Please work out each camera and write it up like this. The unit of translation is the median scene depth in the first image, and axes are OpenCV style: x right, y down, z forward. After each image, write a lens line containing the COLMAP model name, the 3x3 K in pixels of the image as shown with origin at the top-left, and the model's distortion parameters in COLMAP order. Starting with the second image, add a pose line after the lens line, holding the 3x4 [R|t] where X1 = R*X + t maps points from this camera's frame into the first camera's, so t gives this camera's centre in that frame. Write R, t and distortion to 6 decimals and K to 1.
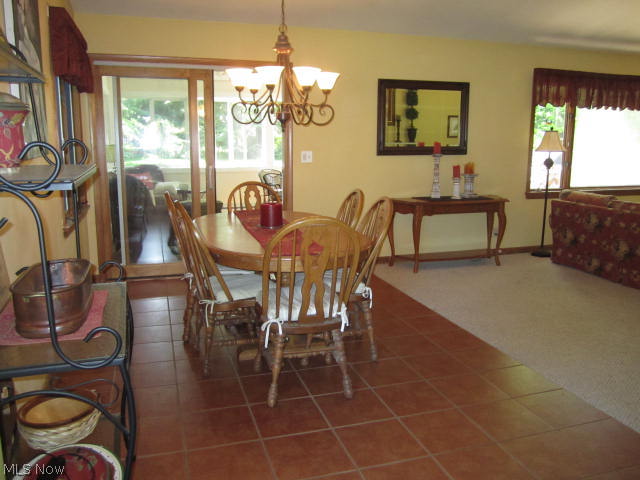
lens RADIAL K [[526.0, 0, 320.0], [0, 526.0, 240.0], [0, 0, 1]] dist [-0.055196, 0.011510]
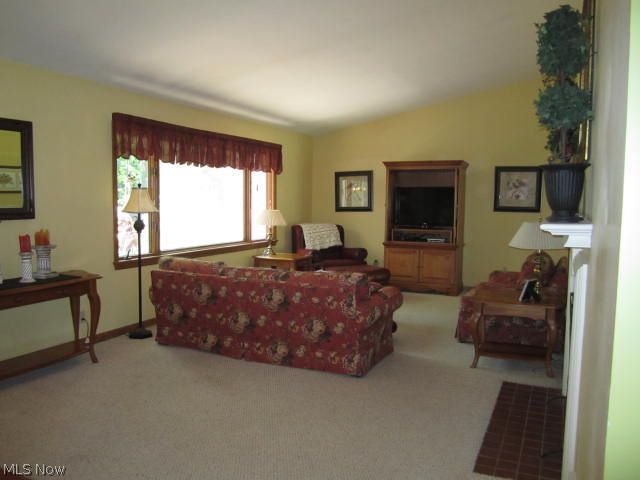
lens RADIAL K [[526.0, 0, 320.0], [0, 526.0, 240.0], [0, 0, 1]] dist [-0.055196, 0.011510]
pose [[0.676040, -0.052744, 0.734975, 0.016244], [0.125875, 0.991040, -0.044661, -0.053117], [-0.726034, 0.122707, 0.676622, 0.230552]]
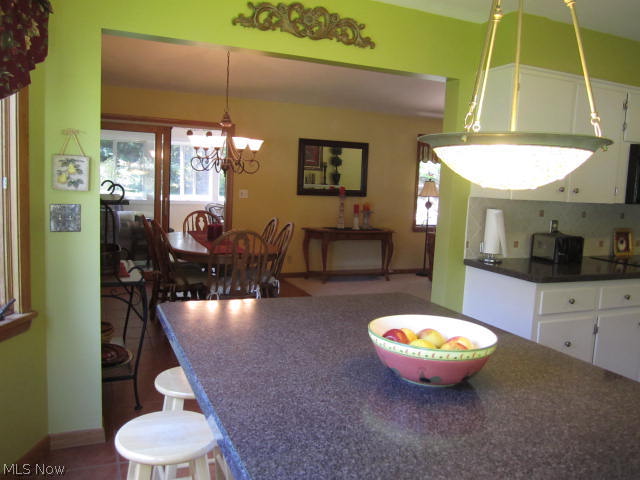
lens RADIAL K [[526.0, 0, 320.0], [0, 526.0, 240.0], [0, 0, 1]] dist [-0.055196, 0.011510]
pose [[0.994031, 0.028679, 0.105264, 0.029116], [-0.020984, 0.997075, -0.073492, 0.047174], [-0.107064, 0.070845, 0.991725, -0.306520]]
